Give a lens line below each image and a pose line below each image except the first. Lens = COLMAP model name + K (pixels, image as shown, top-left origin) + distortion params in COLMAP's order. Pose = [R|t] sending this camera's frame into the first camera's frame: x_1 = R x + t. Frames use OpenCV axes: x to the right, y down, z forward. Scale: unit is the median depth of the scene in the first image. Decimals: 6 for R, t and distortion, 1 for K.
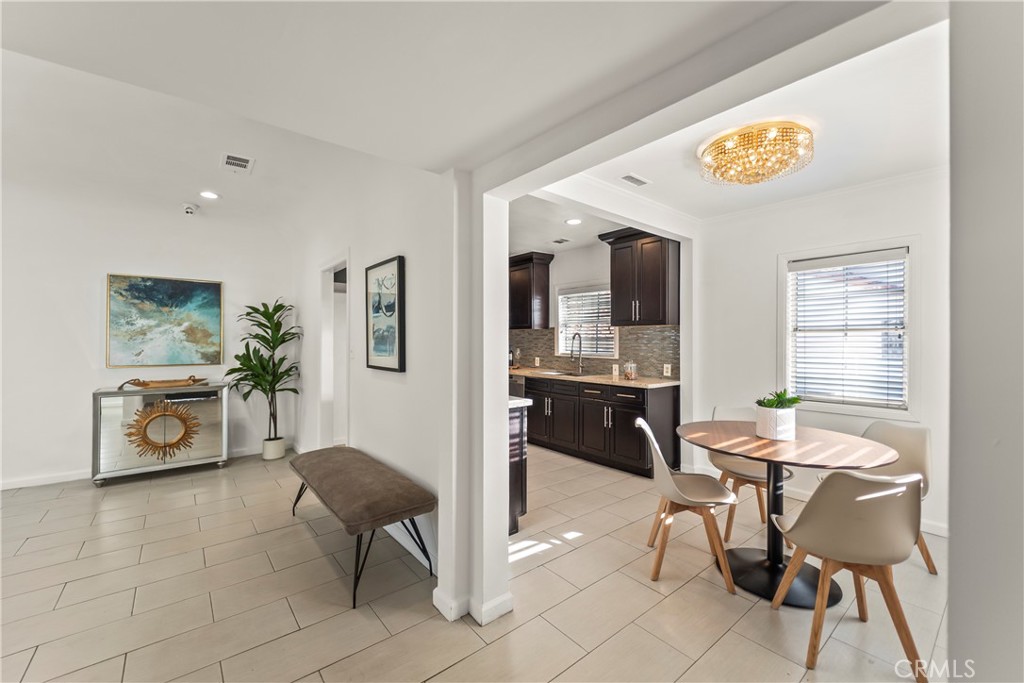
lens RADIAL K [[412.9, 0, 515.4], [0, 412.9, 333.1], [0, 0, 1]] dist [0.007725, -0.001008]
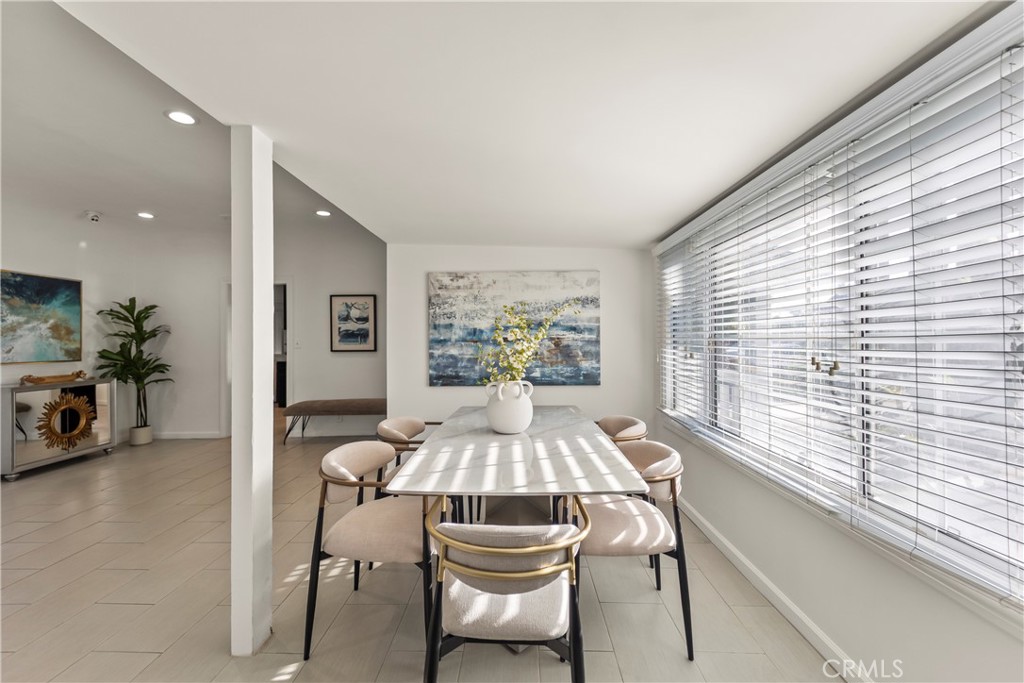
lens RADIAL K [[412.9, 0, 511.0], [0, 412.9, 338.1], [0, 0, 1]] dist [0.007725, -0.001008]
pose [[0.645197, -0.003857, 0.764006, -0.852121], [-0.006401, 0.999925, 0.010454, 0.001890], [-0.763989, -0.011635, 0.645124, -0.504195]]
